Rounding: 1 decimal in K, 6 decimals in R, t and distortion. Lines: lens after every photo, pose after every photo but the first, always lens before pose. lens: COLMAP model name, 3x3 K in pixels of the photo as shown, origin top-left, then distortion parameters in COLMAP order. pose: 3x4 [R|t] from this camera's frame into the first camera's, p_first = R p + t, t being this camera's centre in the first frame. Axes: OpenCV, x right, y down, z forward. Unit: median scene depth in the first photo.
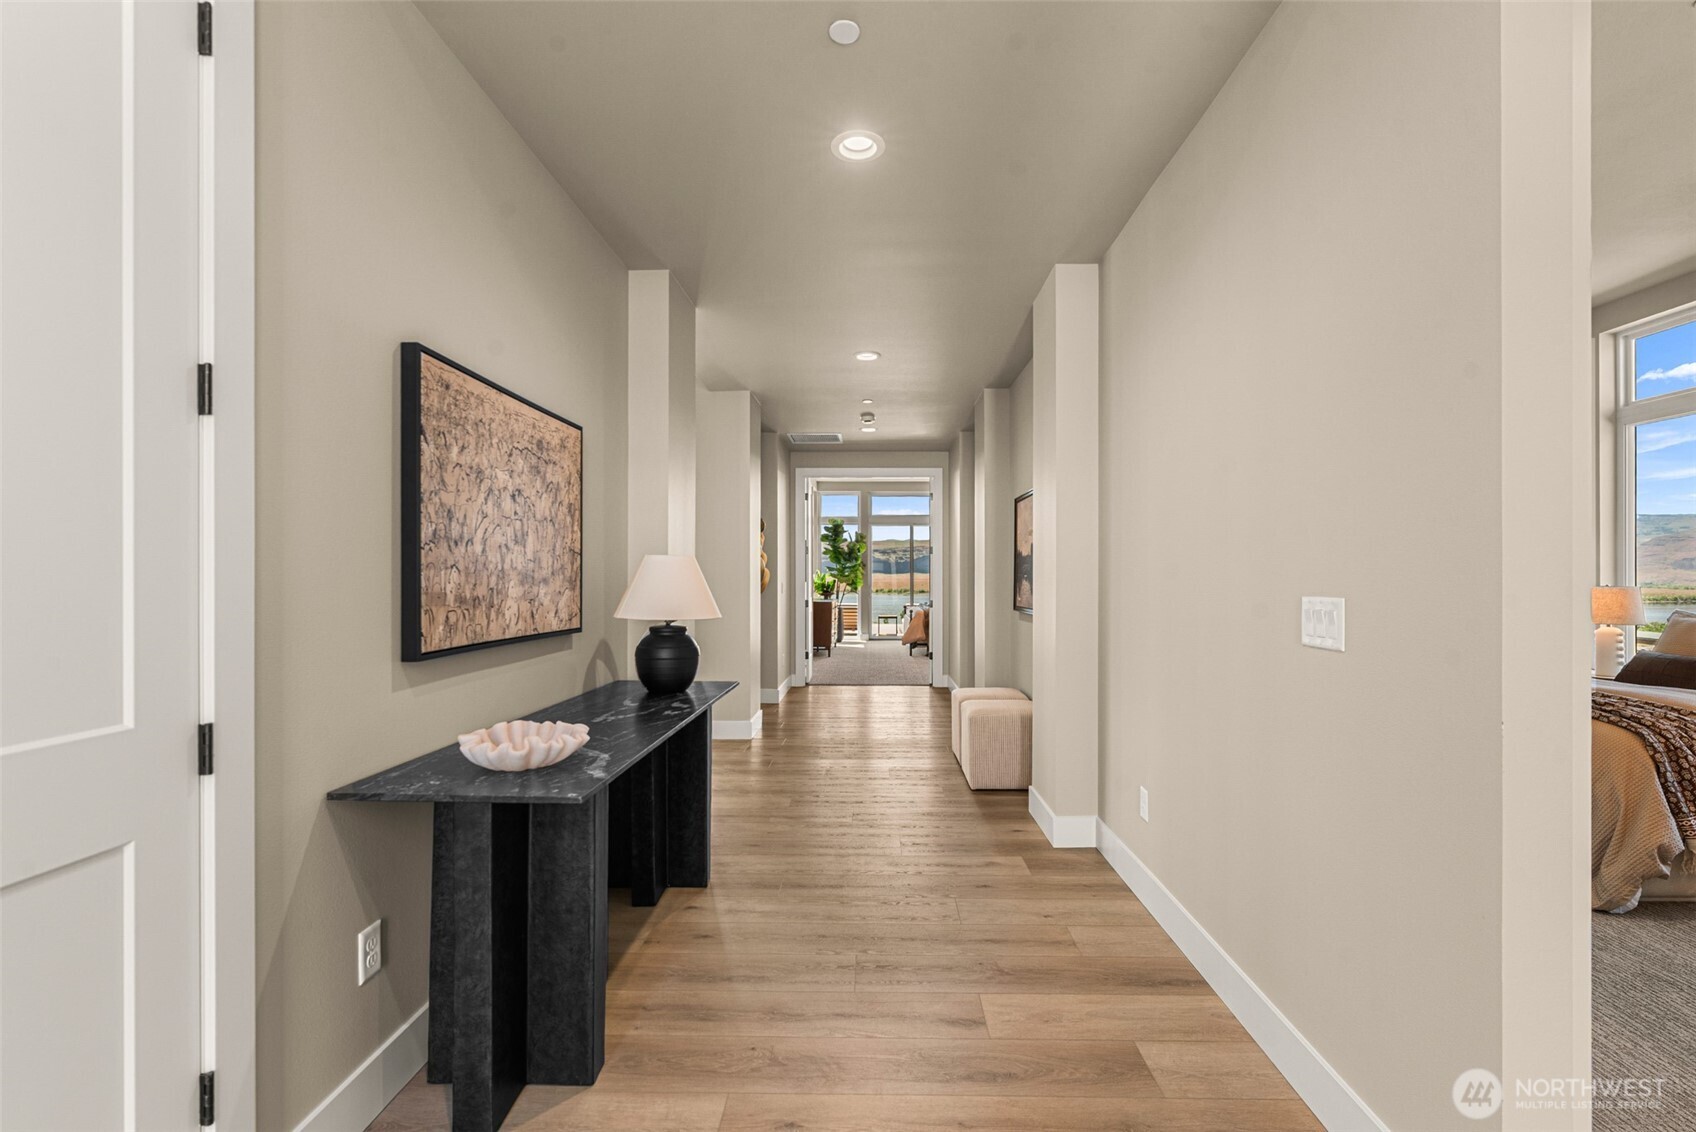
lens RADIAL K [[747.0, 0, 850.4], [0, 747.0, 567.2], [0, 0, 1]] dist [0.002037, -0.000365]
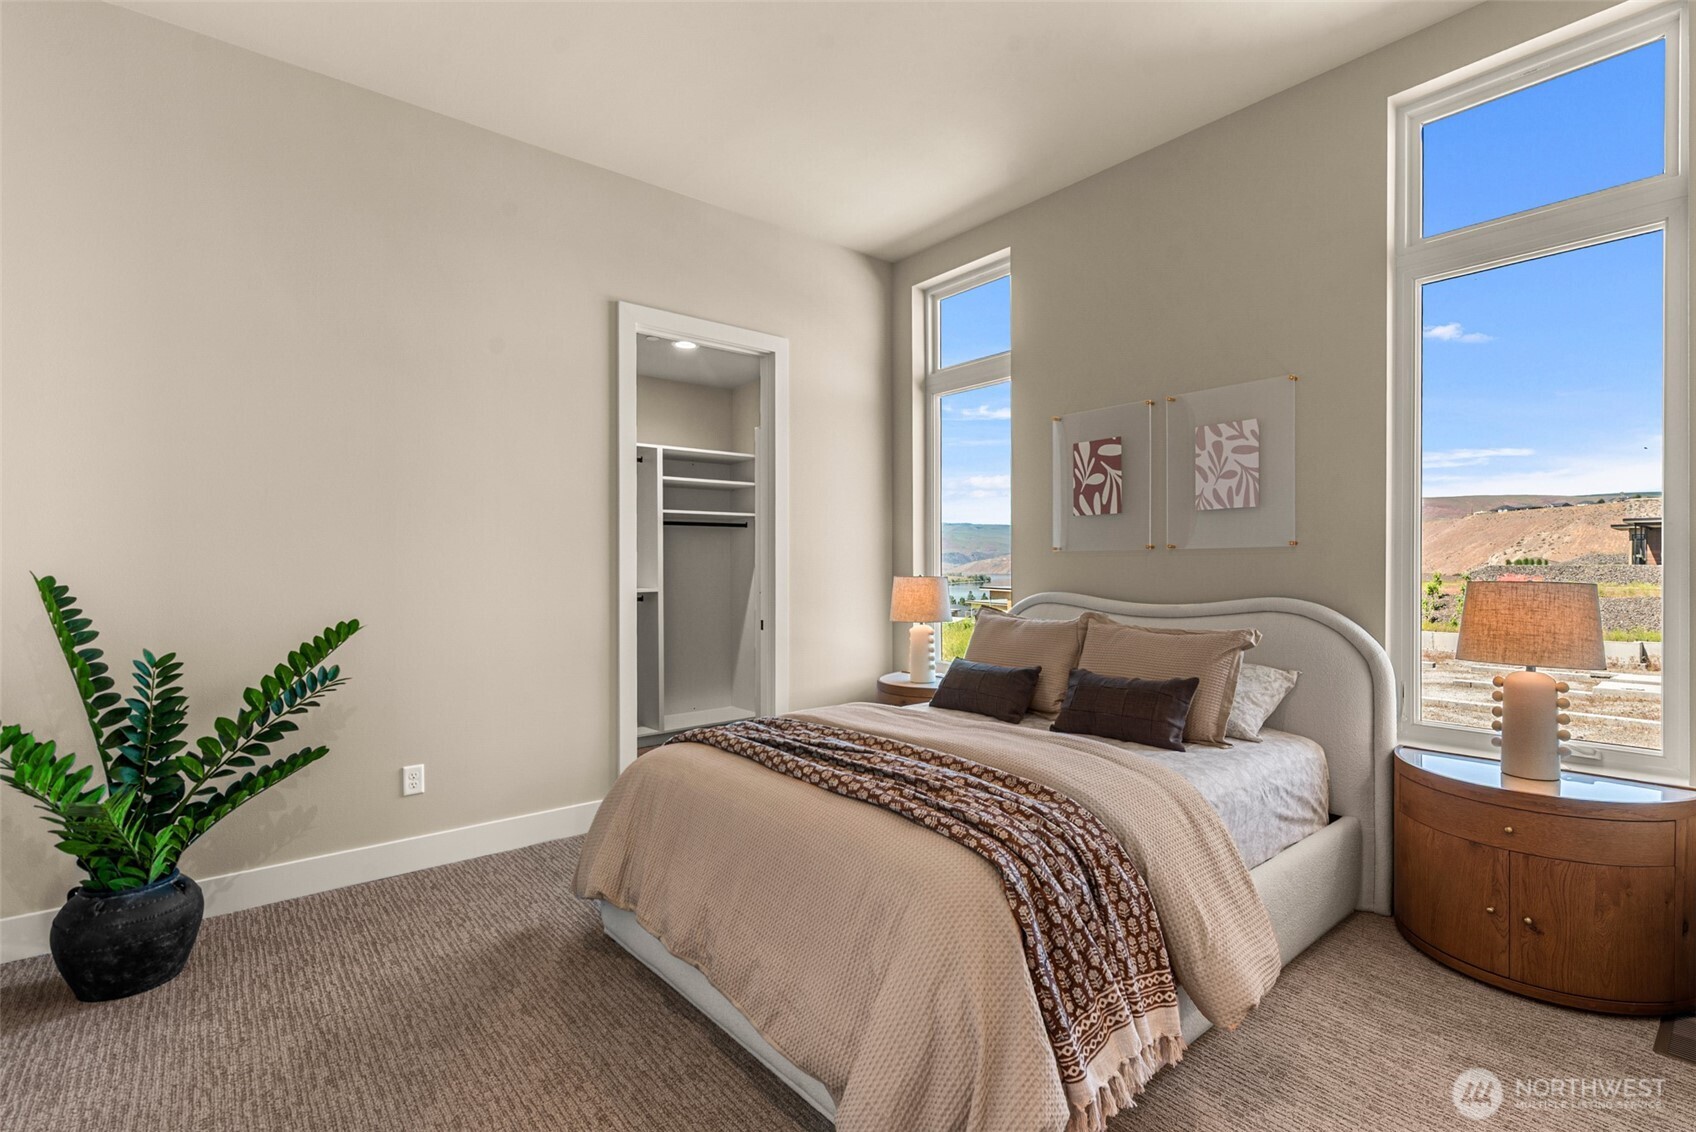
lens RADIAL K [[779.4, 0, 845.9], [0, 779.4, 567.8], [0, 0, 1]] dist [-0.001378, 0.000190]
pose [[0.753595, -0.008255, 0.657287, 0.631999], [0.002713, 0.999952, 0.009449, 0.010648], [-0.657333, -0.005337, 0.753581, 0.672549]]
